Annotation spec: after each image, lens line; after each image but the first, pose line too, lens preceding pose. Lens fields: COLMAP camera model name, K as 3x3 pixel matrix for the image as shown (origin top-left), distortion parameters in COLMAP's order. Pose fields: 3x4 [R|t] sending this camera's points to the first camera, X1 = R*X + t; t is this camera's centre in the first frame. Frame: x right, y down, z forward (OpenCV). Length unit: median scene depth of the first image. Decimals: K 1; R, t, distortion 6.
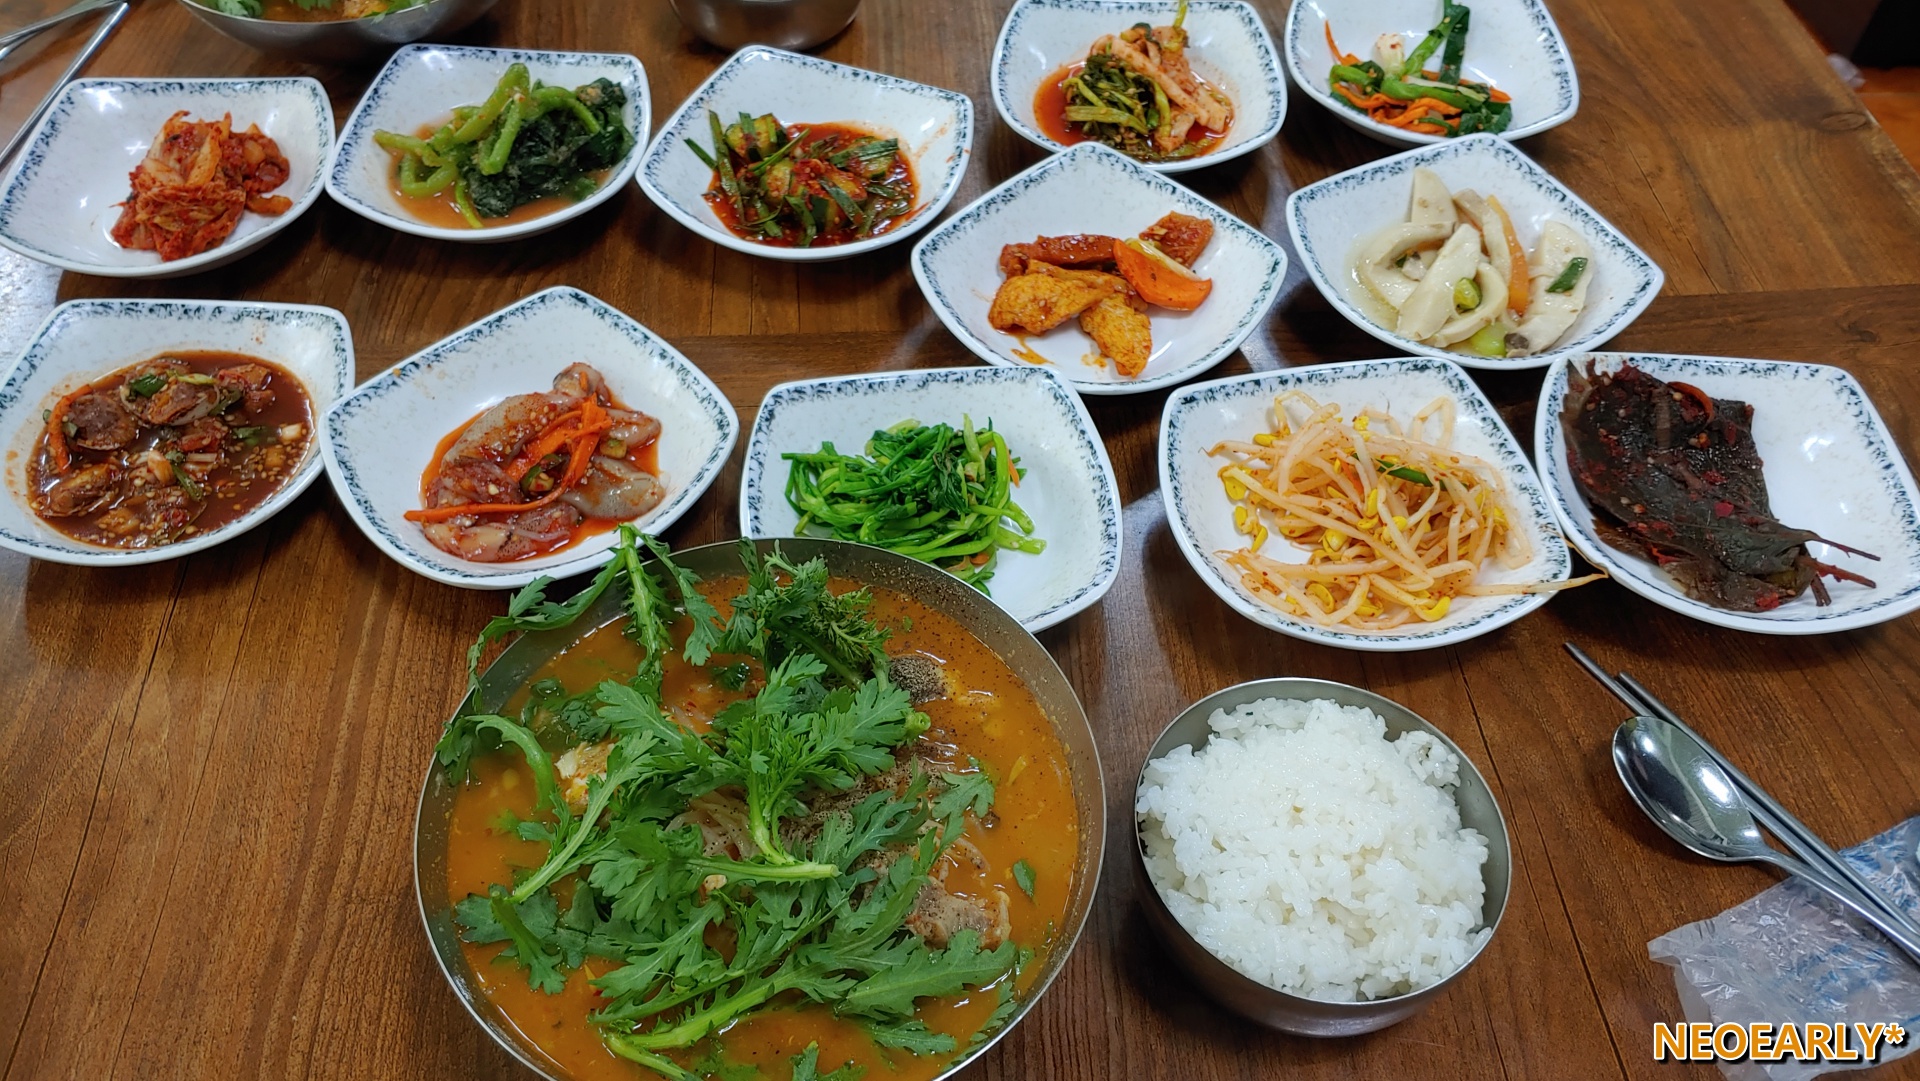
lens RADIAL K [[1417.5, 0, 960.0], [0, 1417.5, 540.5], [0, 0, 1]] dist [0.001256, -0.002469]
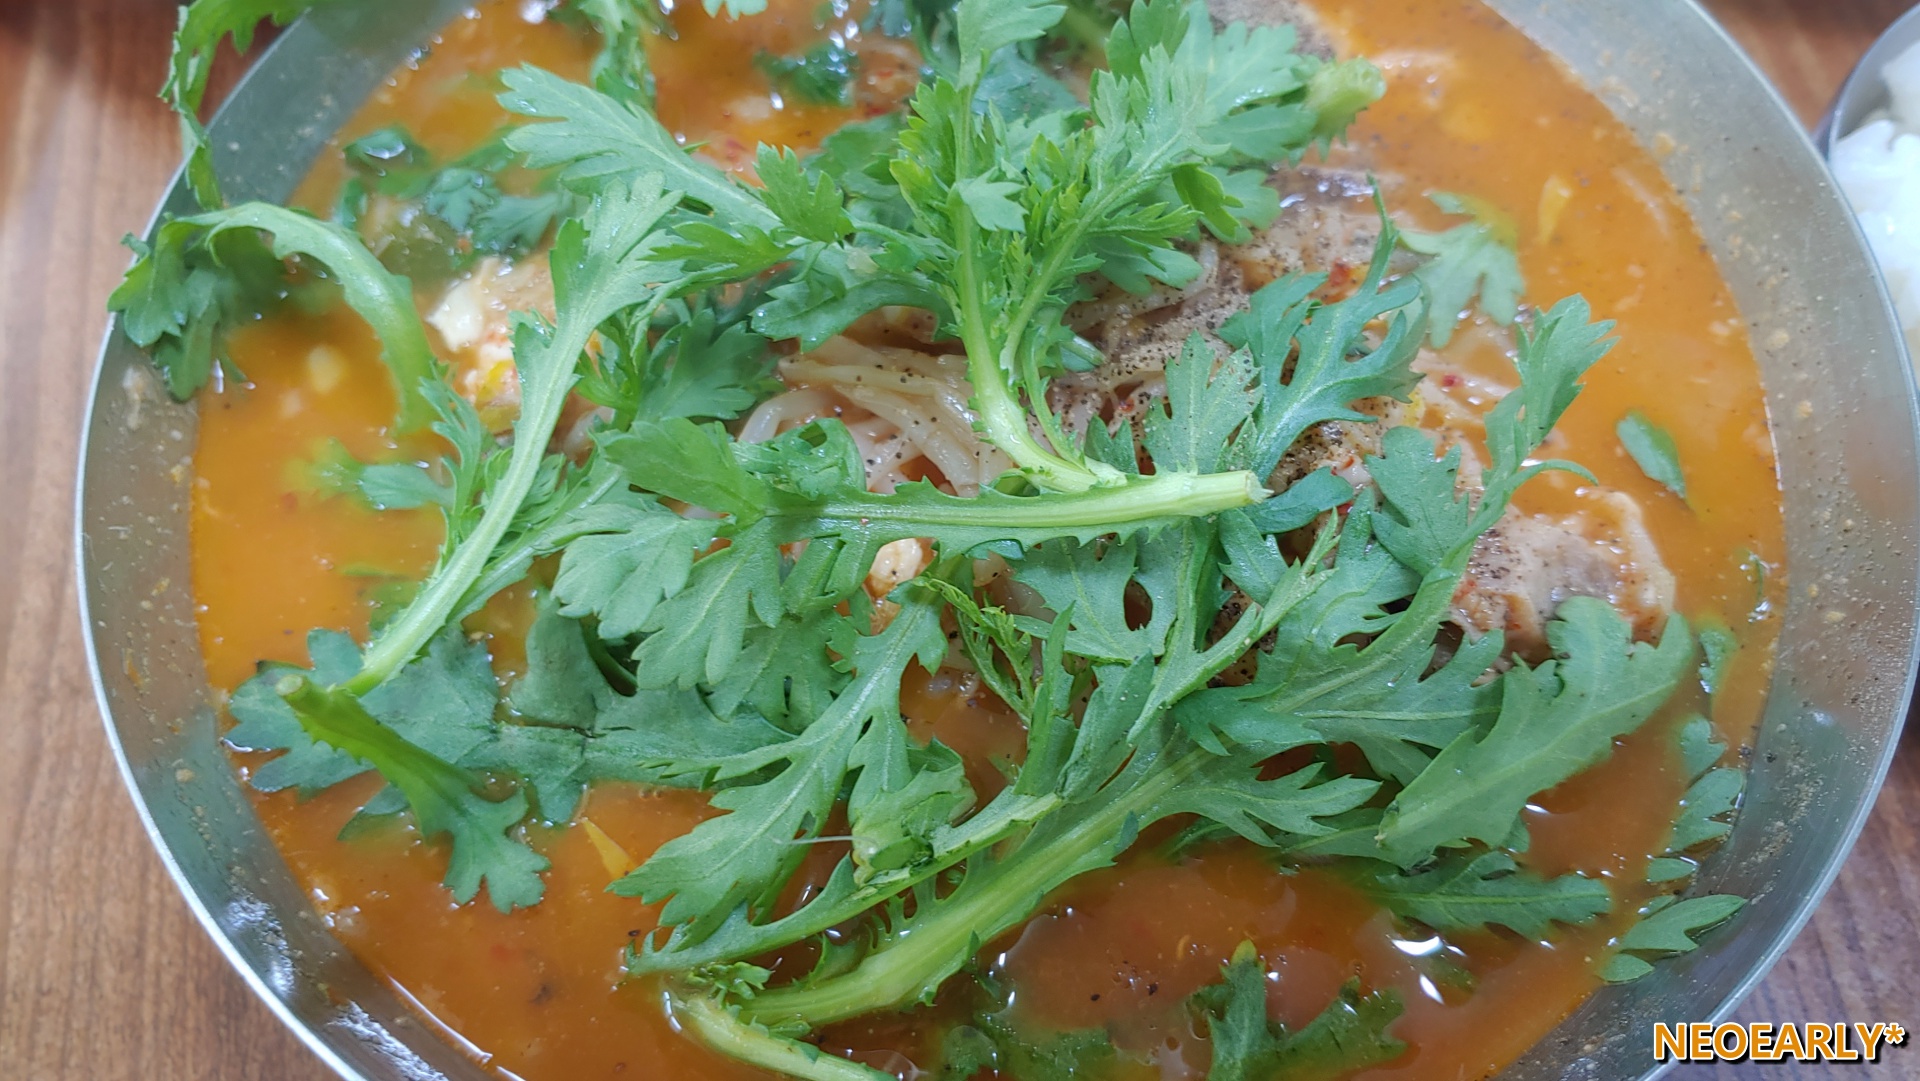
lens RADIAL K [[1417.5, 0, 960.0], [0, 1417.5, 540.5], [0, 0, 1]] dist [0.001256, -0.002469]
pose [[0.992898, -0.118906, 0.003805, -0.157238], [0.114329, 0.962550, 0.245818, 0.146161], [-0.032892, -0.243637, 0.969309, 0.637292]]
